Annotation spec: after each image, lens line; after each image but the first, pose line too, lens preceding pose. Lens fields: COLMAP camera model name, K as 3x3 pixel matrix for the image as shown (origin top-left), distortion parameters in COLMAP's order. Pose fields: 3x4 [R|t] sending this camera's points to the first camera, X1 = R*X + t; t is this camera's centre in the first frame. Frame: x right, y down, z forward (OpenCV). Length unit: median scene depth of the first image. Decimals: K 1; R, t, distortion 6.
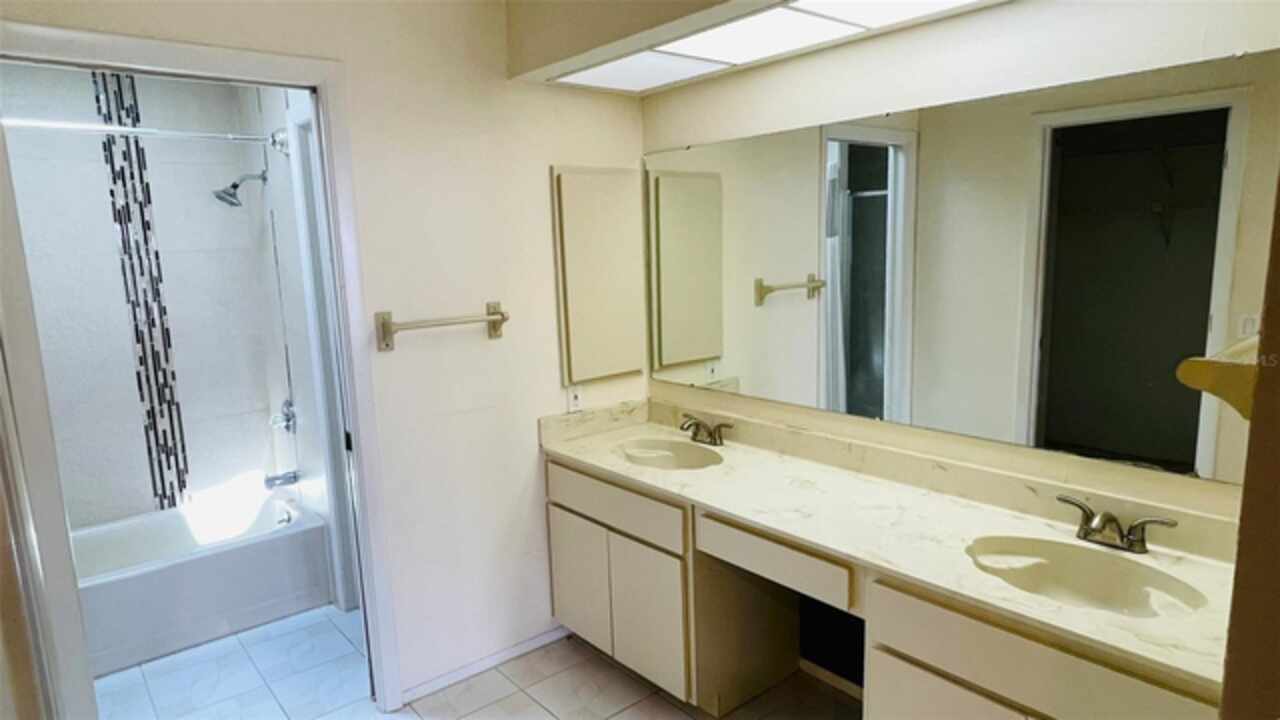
lens RADIAL K [[704.1, 0, 603.6], [0, 704.1, 364.1], [0, 0, 1]] dist [-0.001977, -0.000981]
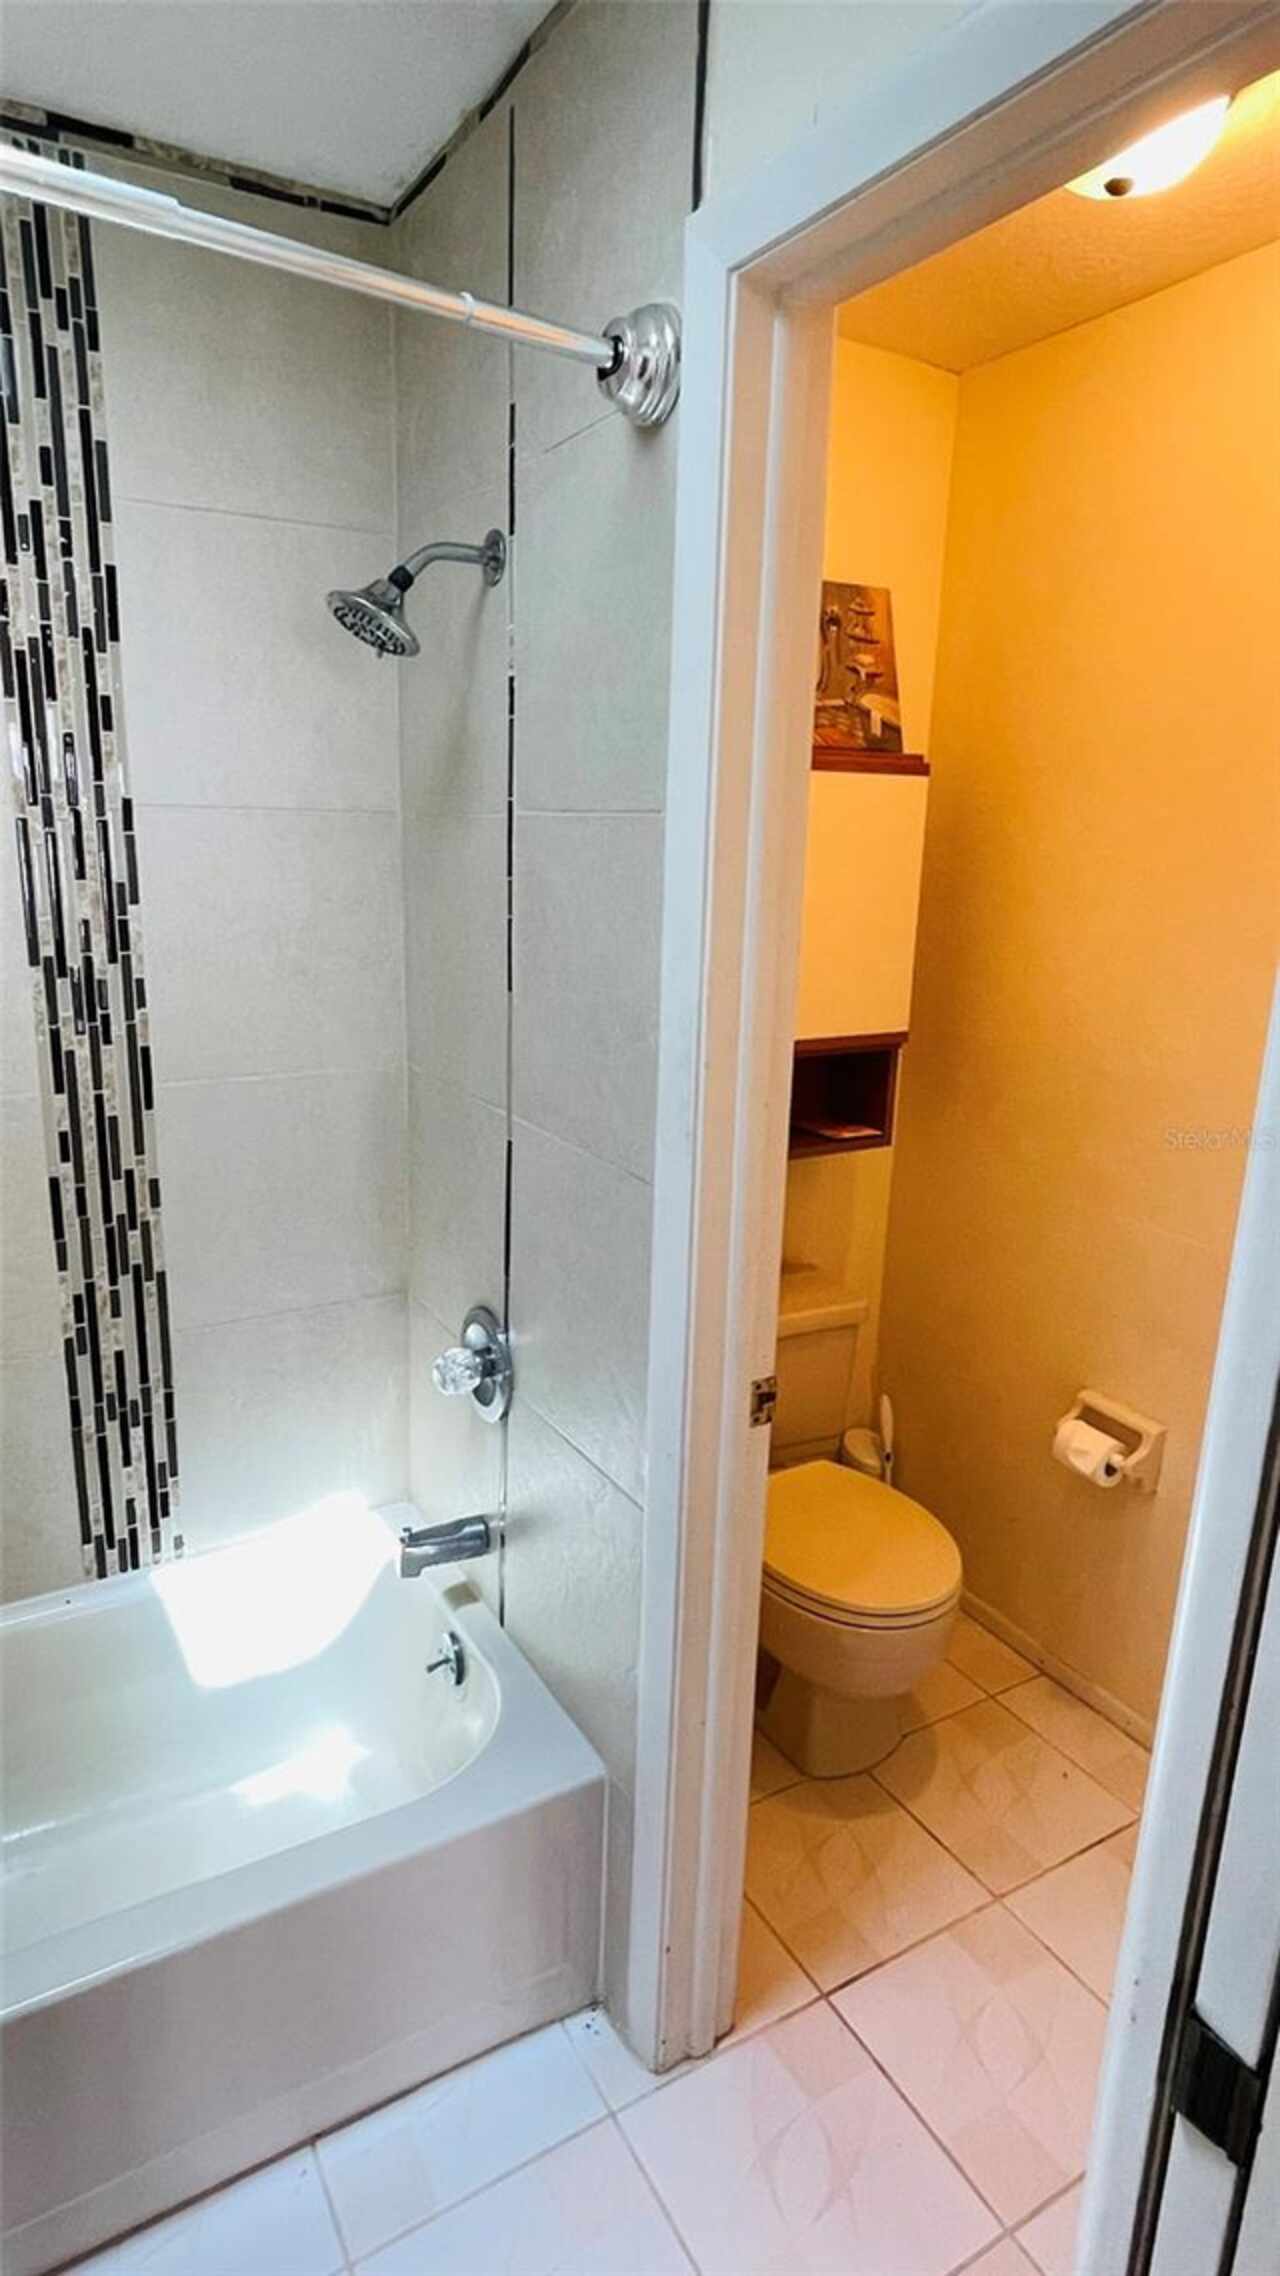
lens RADIAL K [[1252.0, 0, 640.0], [0, 1252.0, 1138.0], [0, 0, 1]] dist [-0.001977, -0.000981]
pose [[0.985460, 0.091560, -0.143129, -0.318337], [-0.081301, 0.993791, 0.075964, -0.072447], [0.149196, -0.063223, 0.986784, 0.477531]]
